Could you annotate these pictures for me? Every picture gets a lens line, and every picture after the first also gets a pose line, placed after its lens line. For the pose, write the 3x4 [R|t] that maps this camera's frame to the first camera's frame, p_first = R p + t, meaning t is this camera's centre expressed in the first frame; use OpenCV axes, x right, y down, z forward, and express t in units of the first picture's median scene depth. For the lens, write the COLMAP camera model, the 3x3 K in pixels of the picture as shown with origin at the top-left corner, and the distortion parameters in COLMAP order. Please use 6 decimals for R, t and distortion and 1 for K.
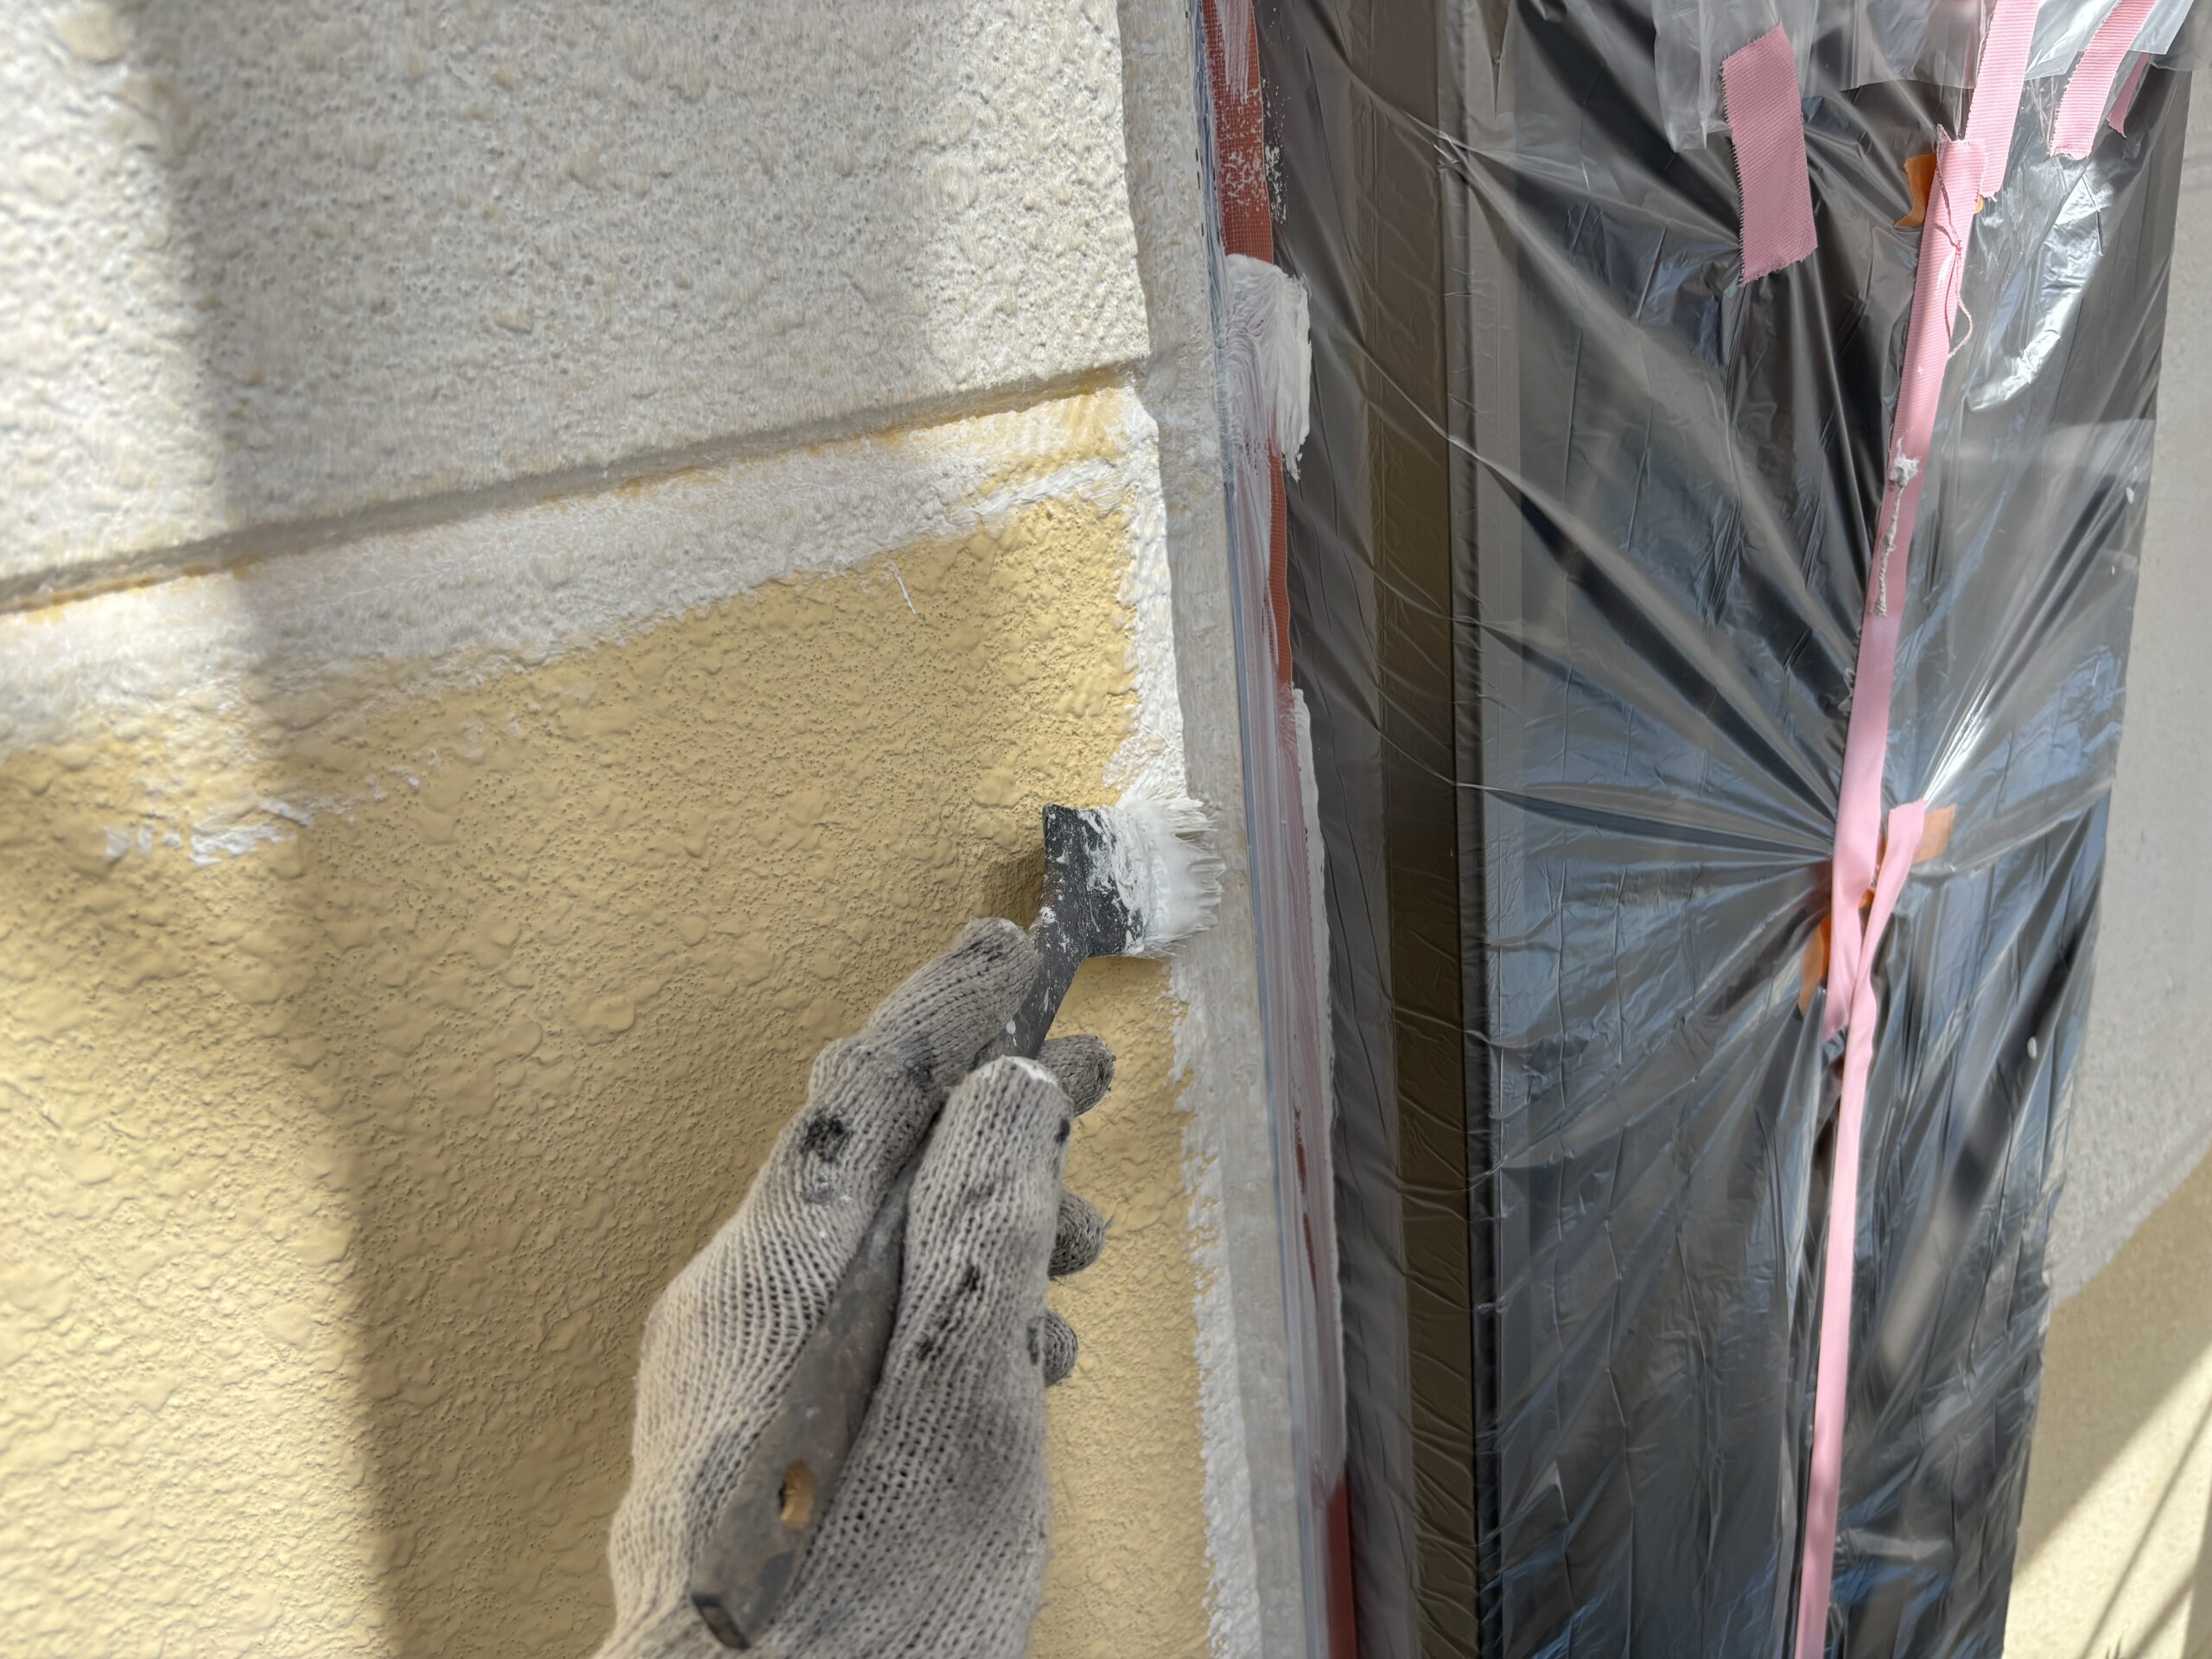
lens RADIAL K [[1684.9, 0, 1122.0], [0, 1684.9, 825.8], [0, 0, 1]] dist [0.026535, -0.042985]
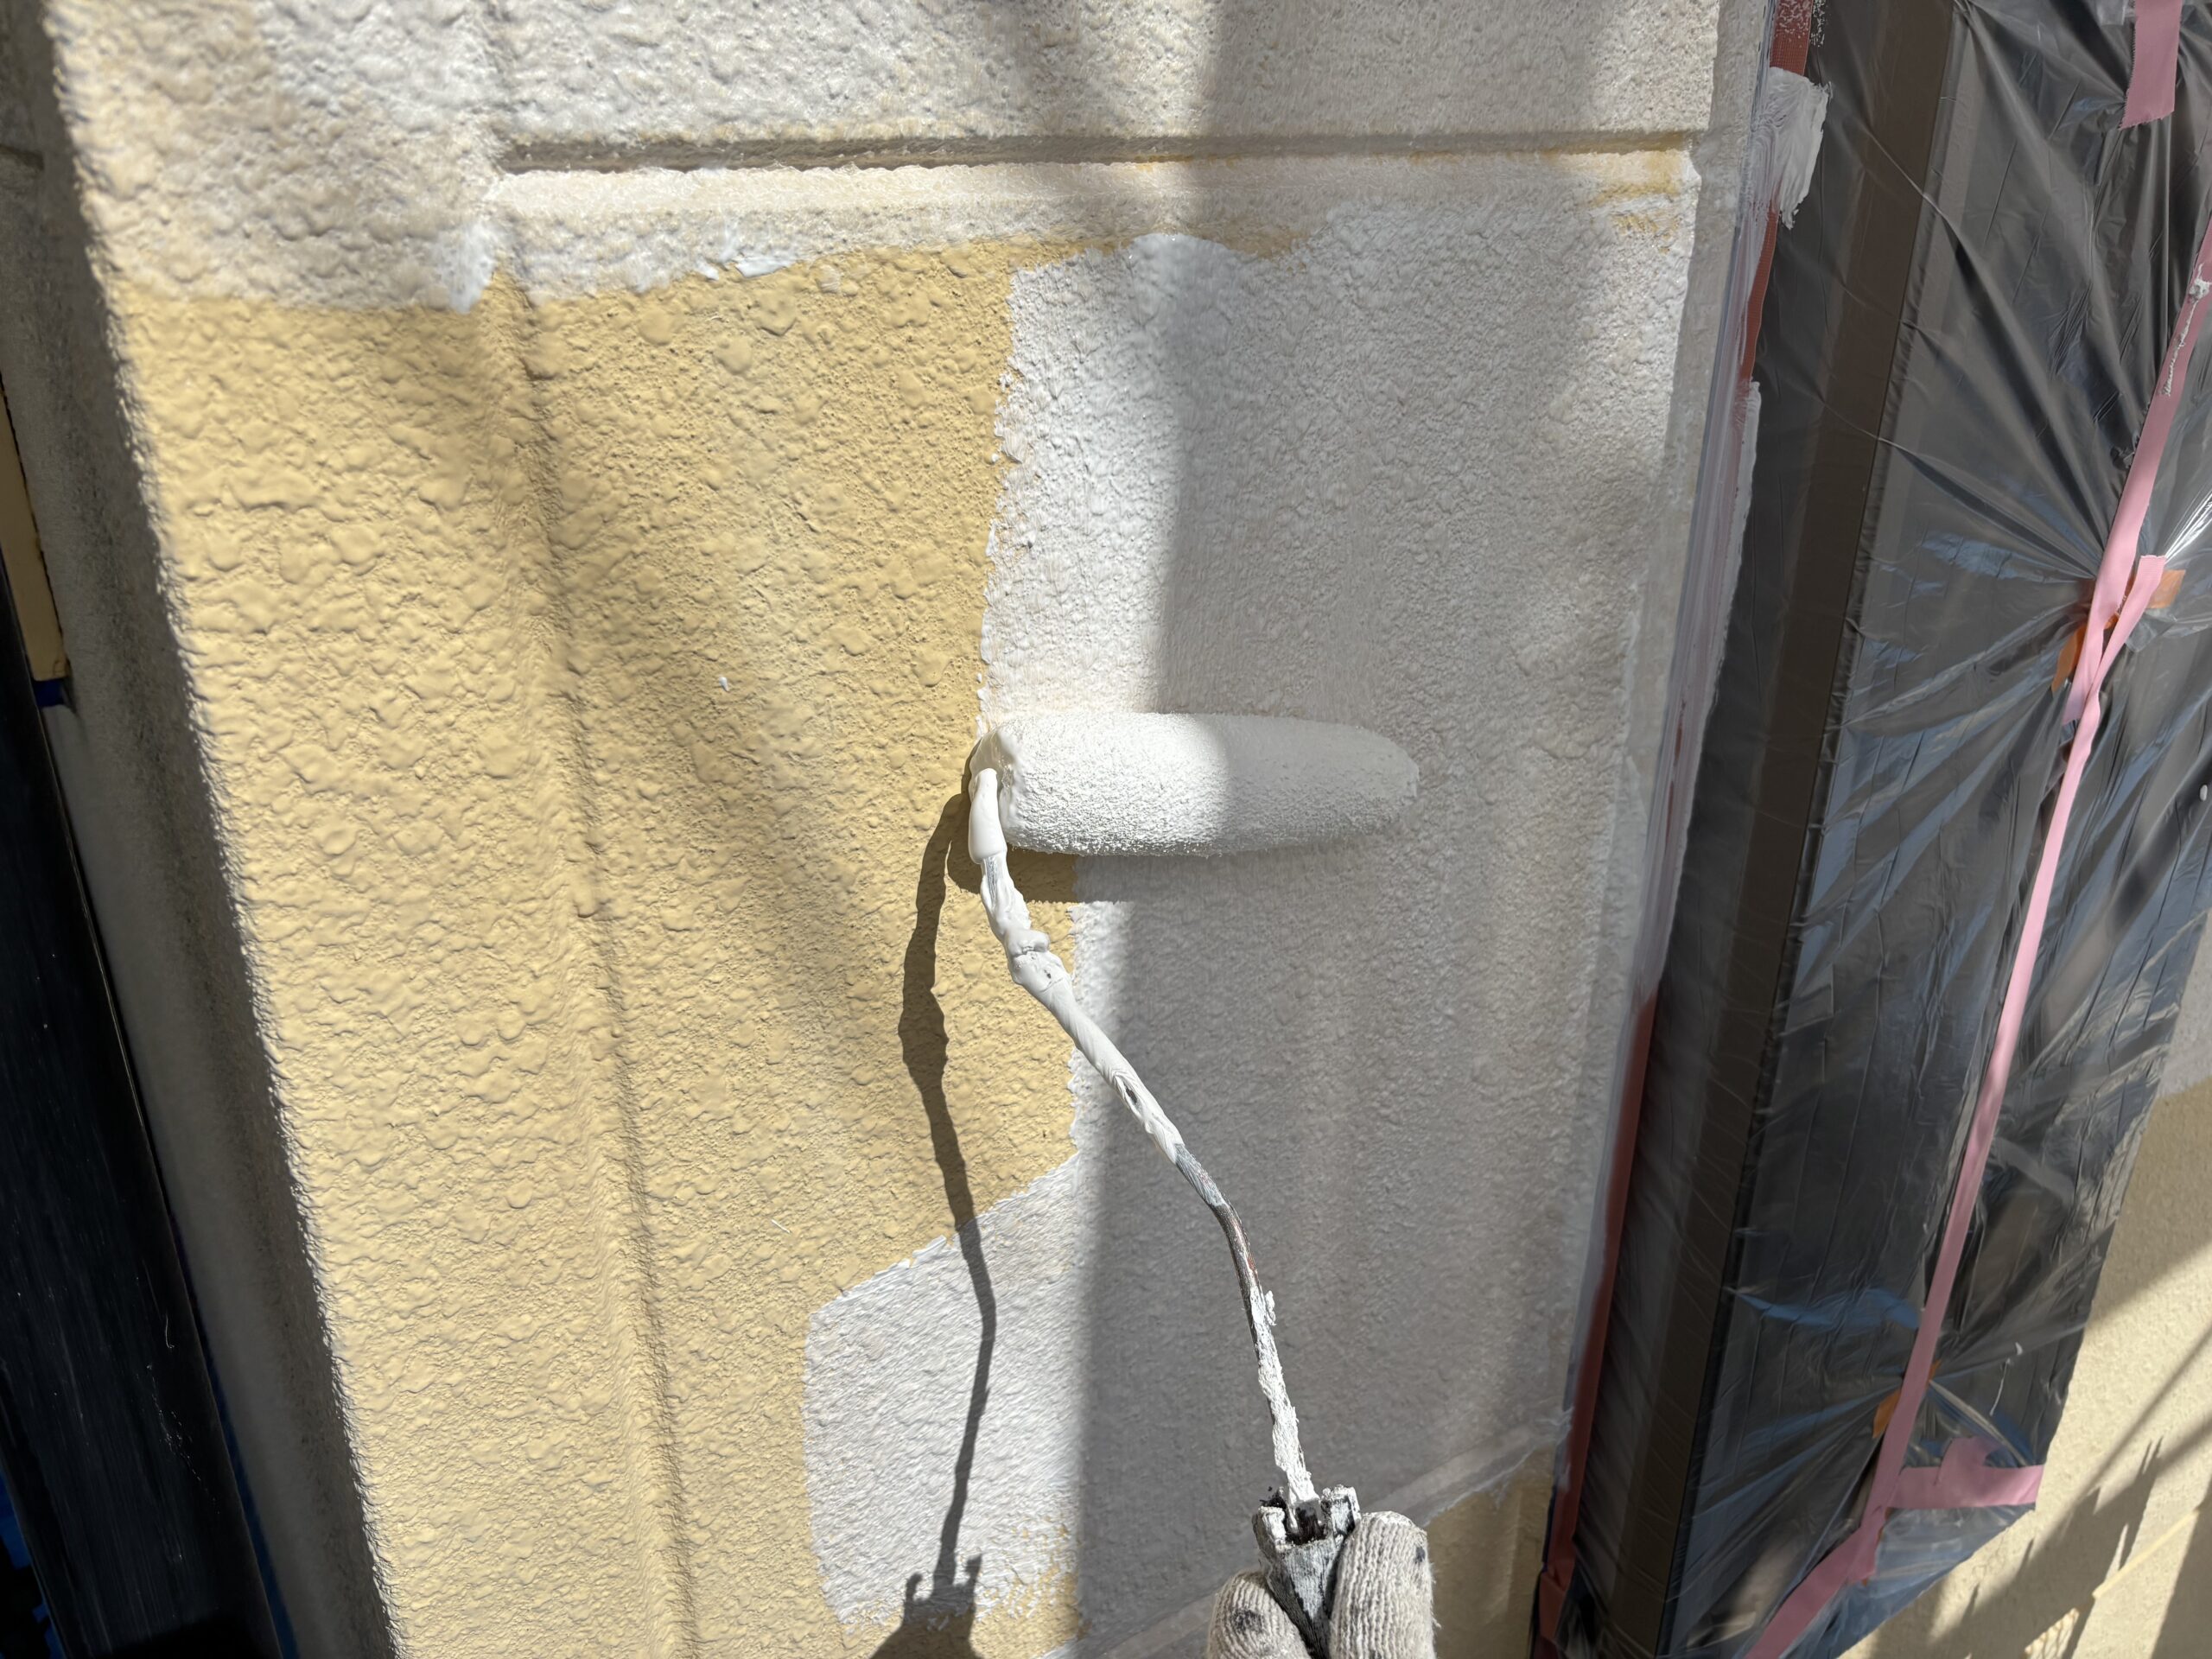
lens RADIAL K [[1684.9, 0, 1101.3], [0, 1684.9, 843.2], [0, 0, 1]] dist [0.026535, -0.042985]
pose [[0.988745, 0.137625, -0.058682, -0.336339], [-0.134914, 0.989698, 0.047923, 0.342383], [0.064673, -0.039467, 0.997126, -0.541645]]
